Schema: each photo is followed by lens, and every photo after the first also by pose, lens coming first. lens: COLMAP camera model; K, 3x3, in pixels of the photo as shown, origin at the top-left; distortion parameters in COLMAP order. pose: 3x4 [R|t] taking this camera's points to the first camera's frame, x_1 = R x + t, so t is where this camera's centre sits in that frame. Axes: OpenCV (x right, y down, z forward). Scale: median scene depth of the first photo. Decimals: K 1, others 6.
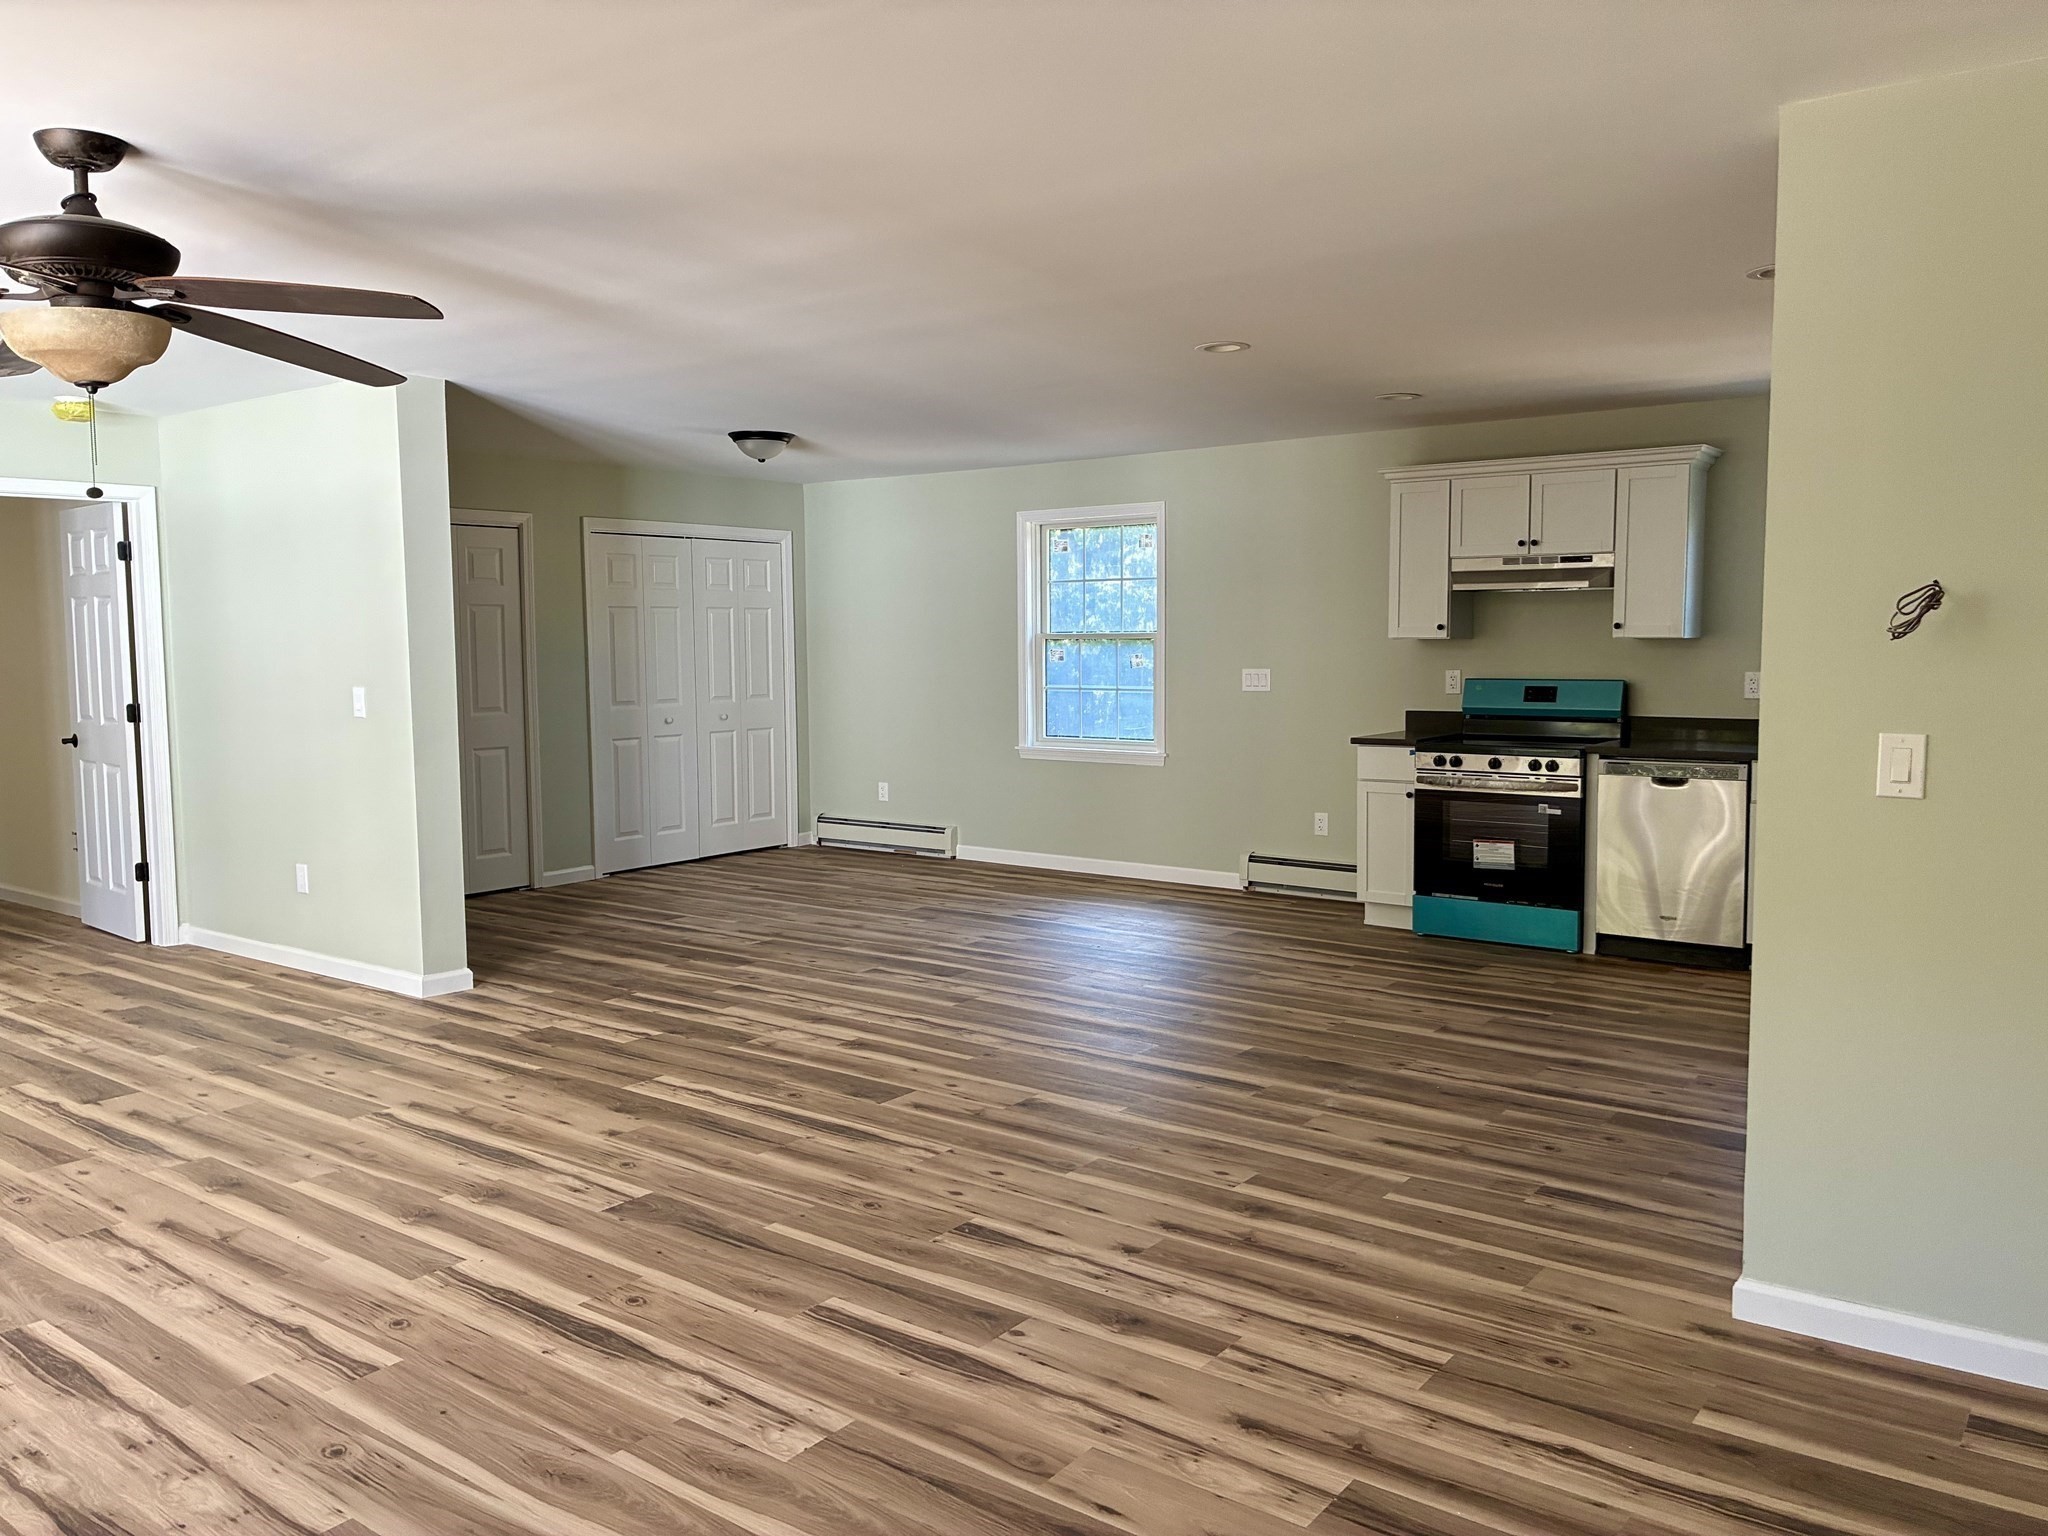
lens RADIAL K [[1544.1, 0, 1033.2], [0, 1544.1, 760.6], [0, 0, 1]] dist [0.050382, -0.064350]
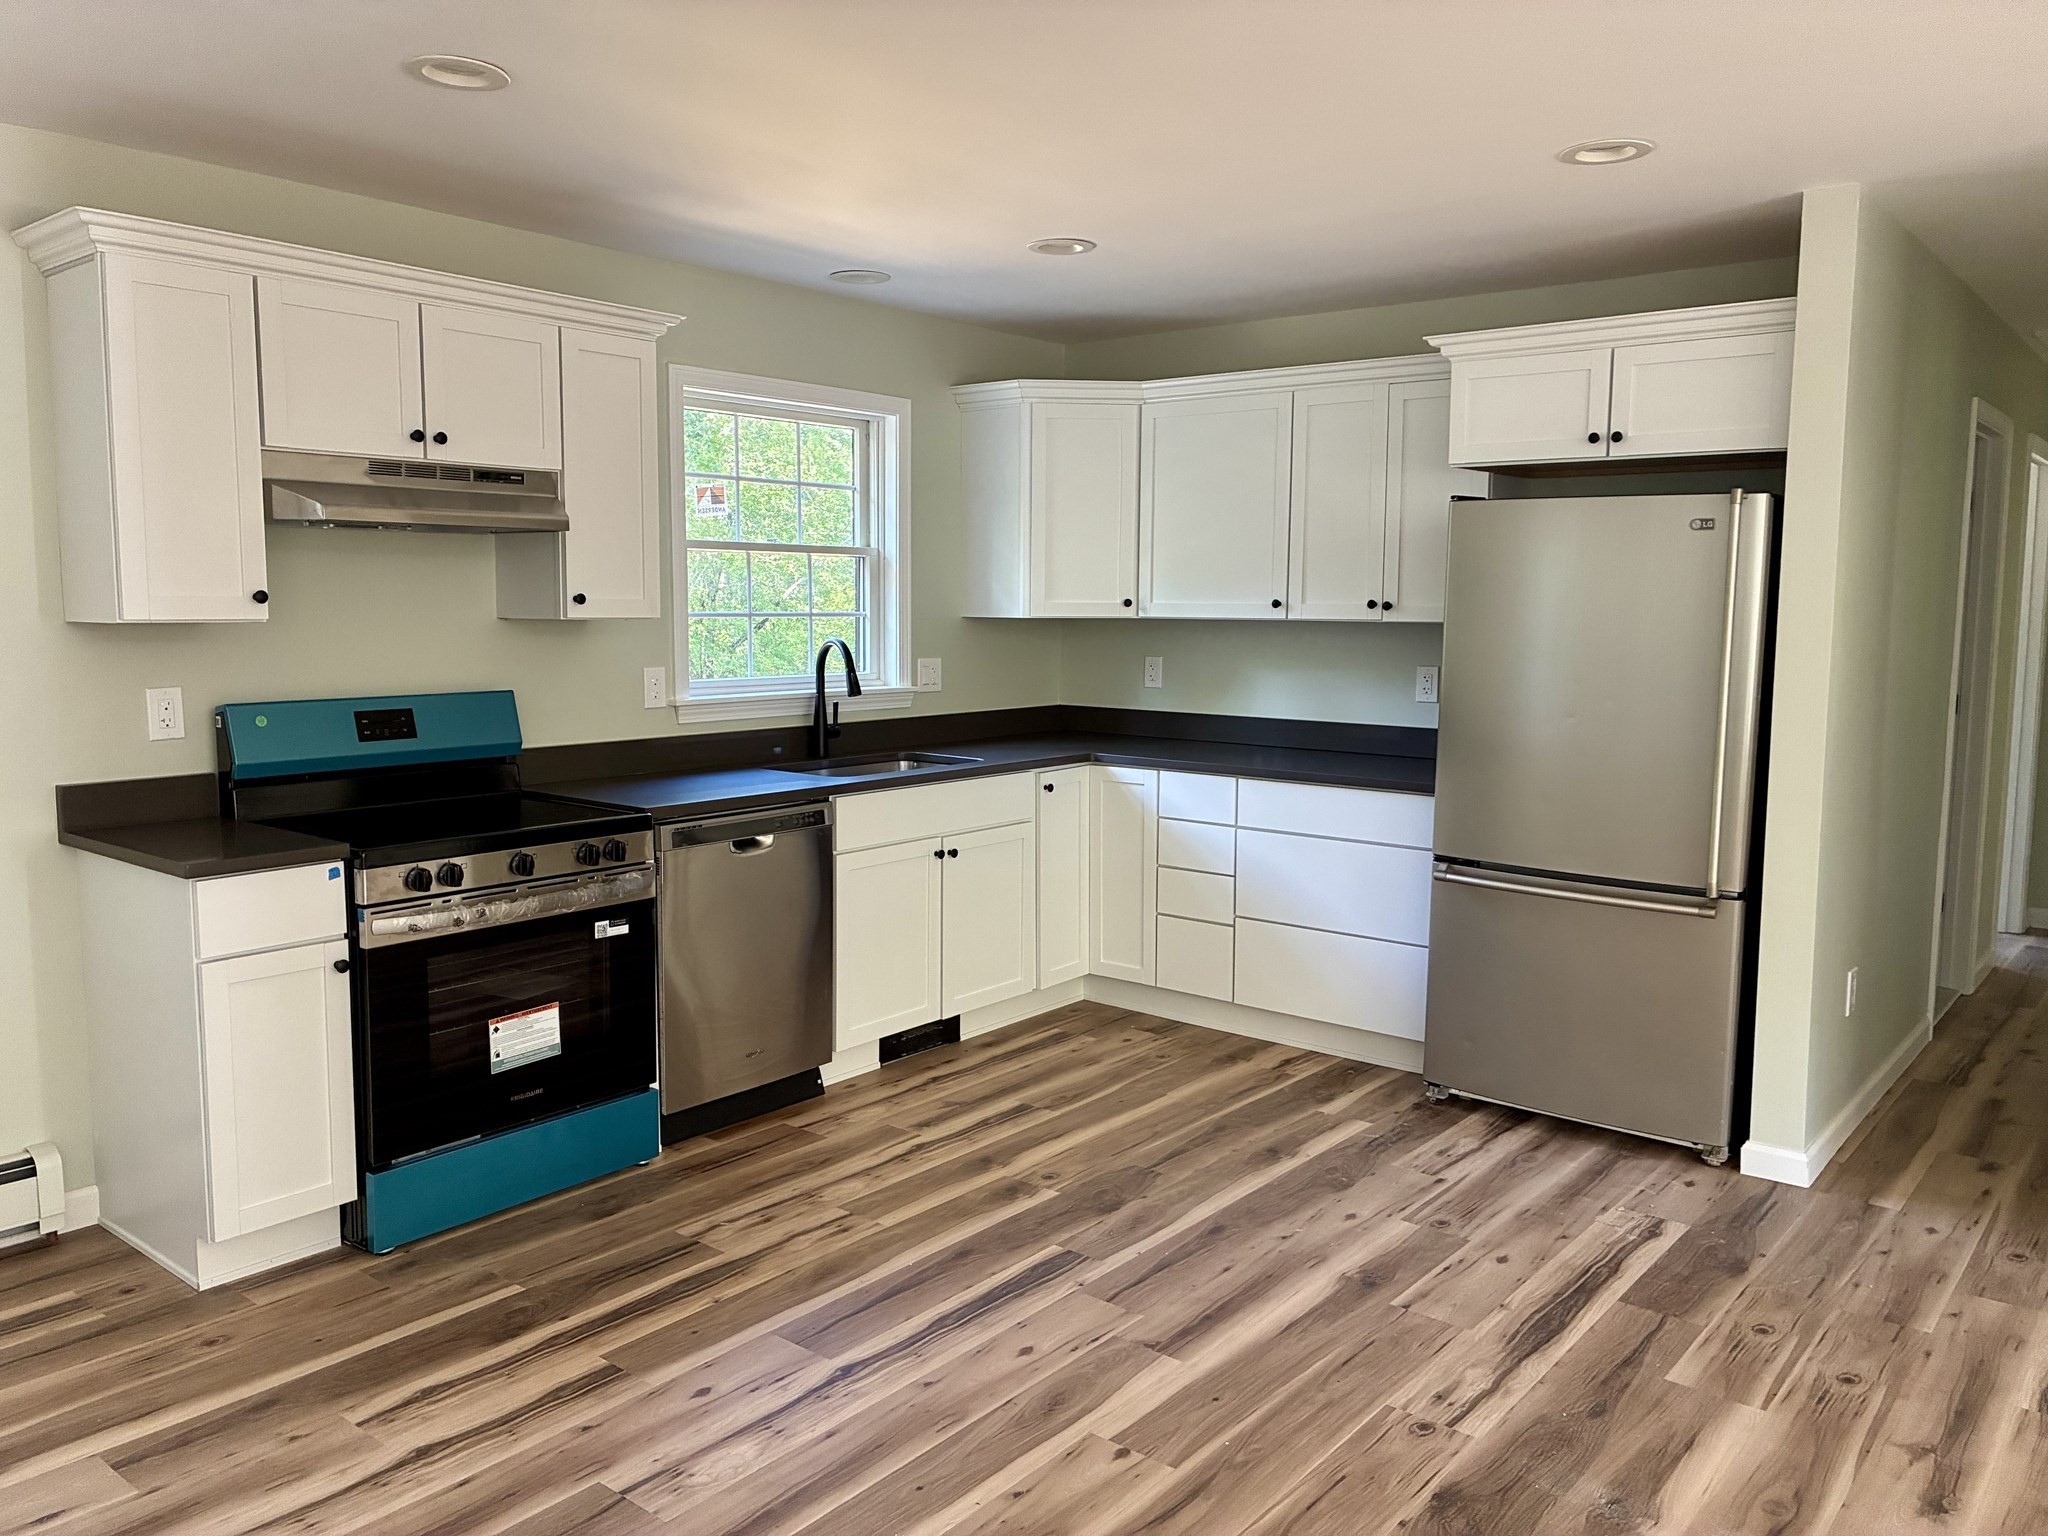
lens RADIAL K [[1551.6, 0, 1029.9], [0, 1551.6, 760.0], [0, 0, 1]] dist [0.050991, -0.059089]
pose [[0.037110, -0.099533, 0.994342, -0.287978], [0.073758, 0.992586, 0.096604, -0.096838], [-0.996585, 0.069756, 0.044176, 1.109103]]
